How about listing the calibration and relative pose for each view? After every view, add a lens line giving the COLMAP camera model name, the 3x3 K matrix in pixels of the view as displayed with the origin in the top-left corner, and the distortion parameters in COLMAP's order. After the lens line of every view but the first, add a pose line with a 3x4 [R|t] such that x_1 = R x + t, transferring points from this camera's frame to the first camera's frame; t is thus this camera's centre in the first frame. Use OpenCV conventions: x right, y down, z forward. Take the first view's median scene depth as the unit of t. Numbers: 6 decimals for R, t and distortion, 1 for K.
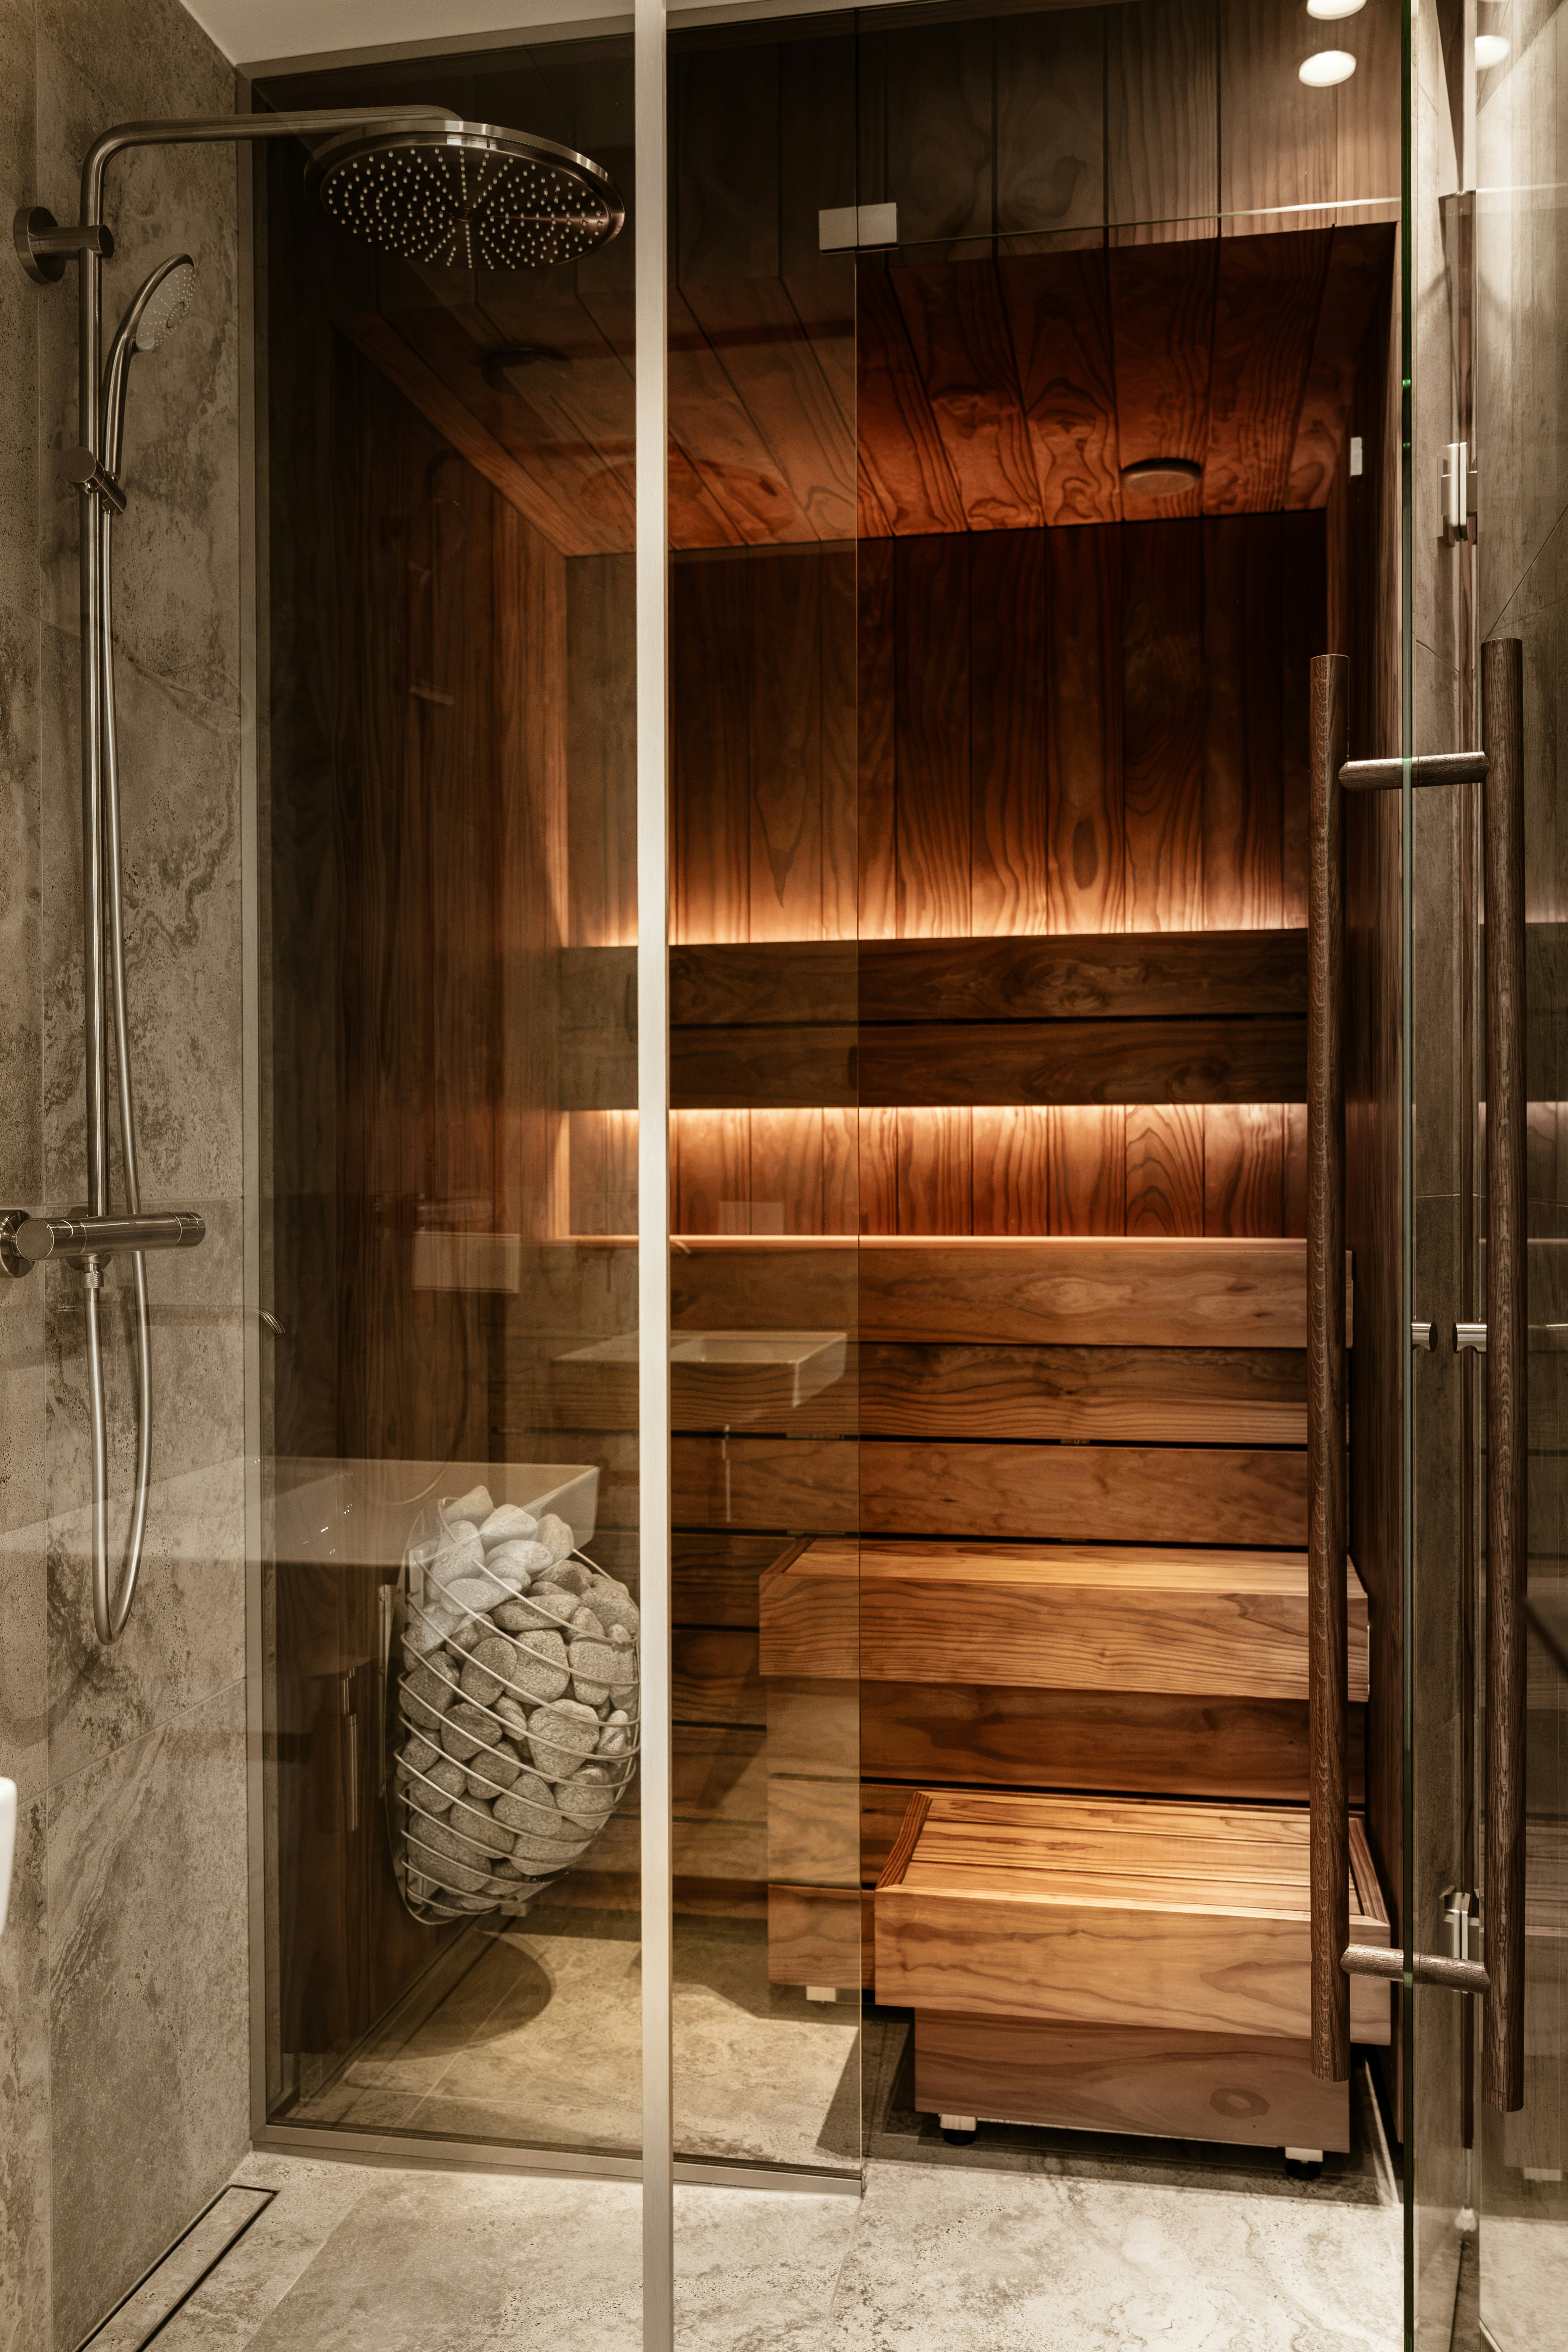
lens RADIAL K [[1960.2, 0, 789.4], [0, 1960.2, 1174.8], [0, 0, 1]] dist [-0.002997, 0.005379]
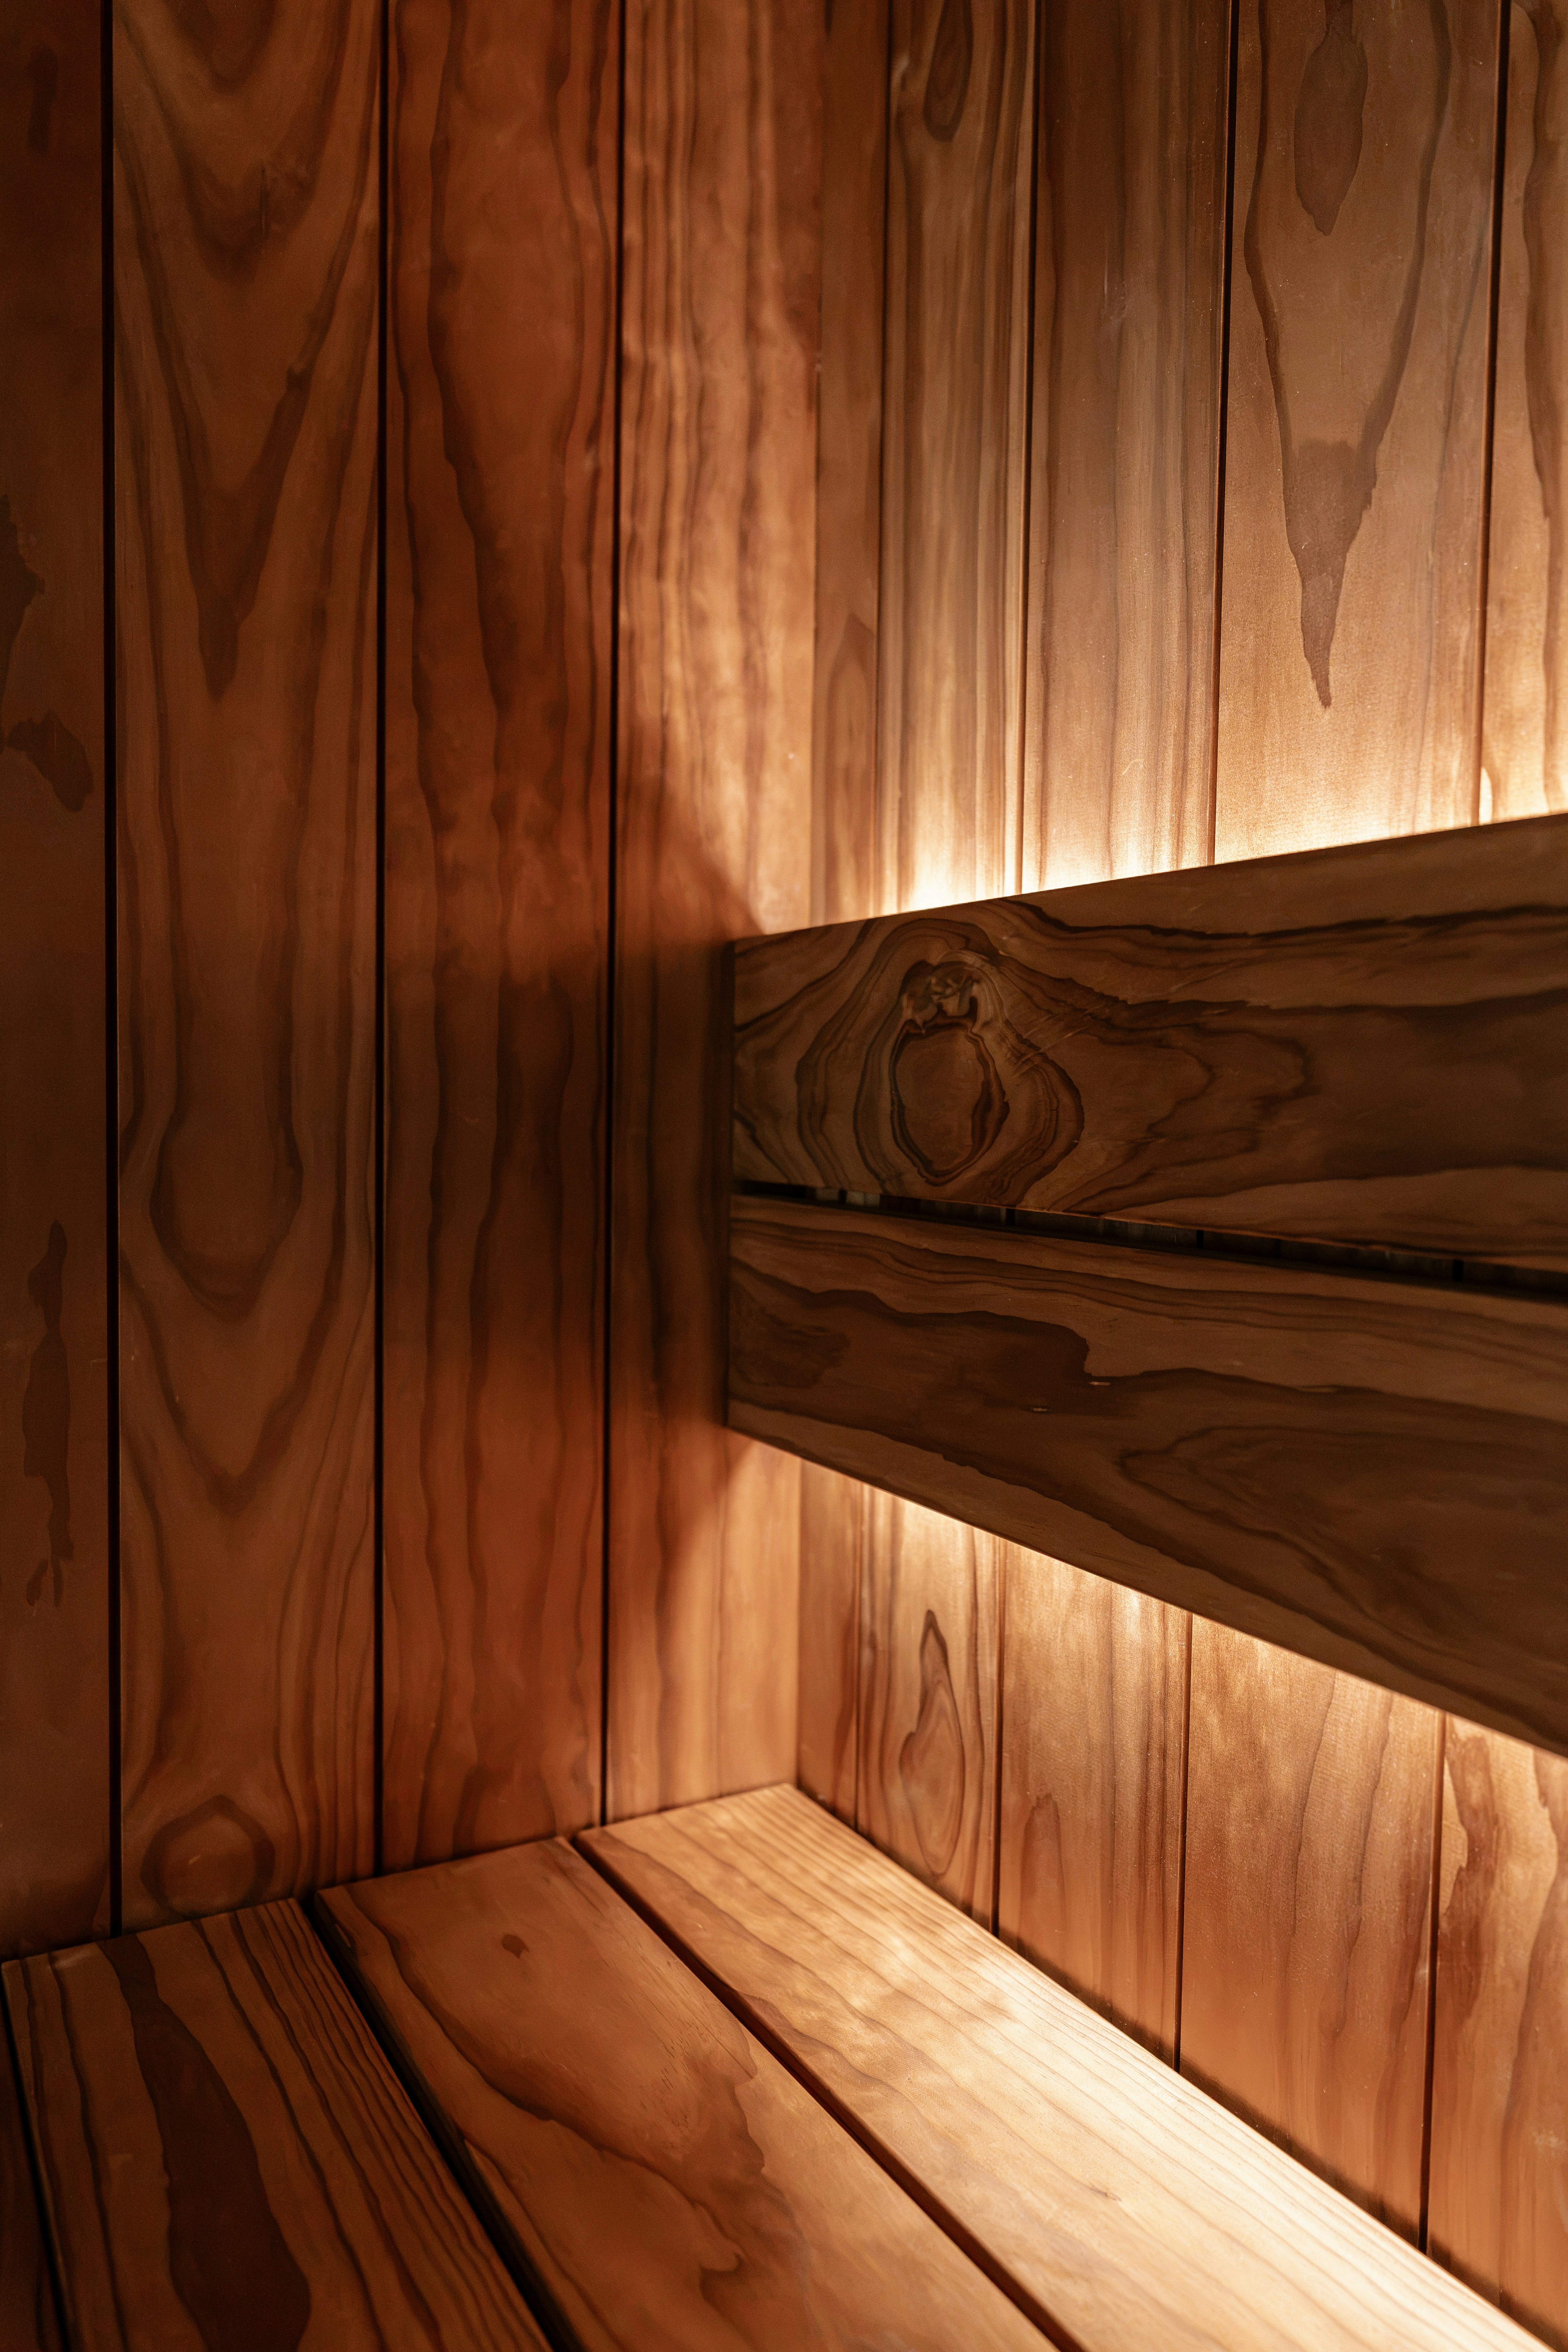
lens RADIAL K [[1646.9, 0, 791.2], [0, 1646.9, 1175.4], [0, 0, 1]] dist [0.000382, 0.005504]
pose [[0.659909, 0.051072, -0.749608, 0.125427], [-0.020681, 0.998544, 0.049826, -0.114427], [0.751061, -0.017377, 0.660004, 1.042169]]
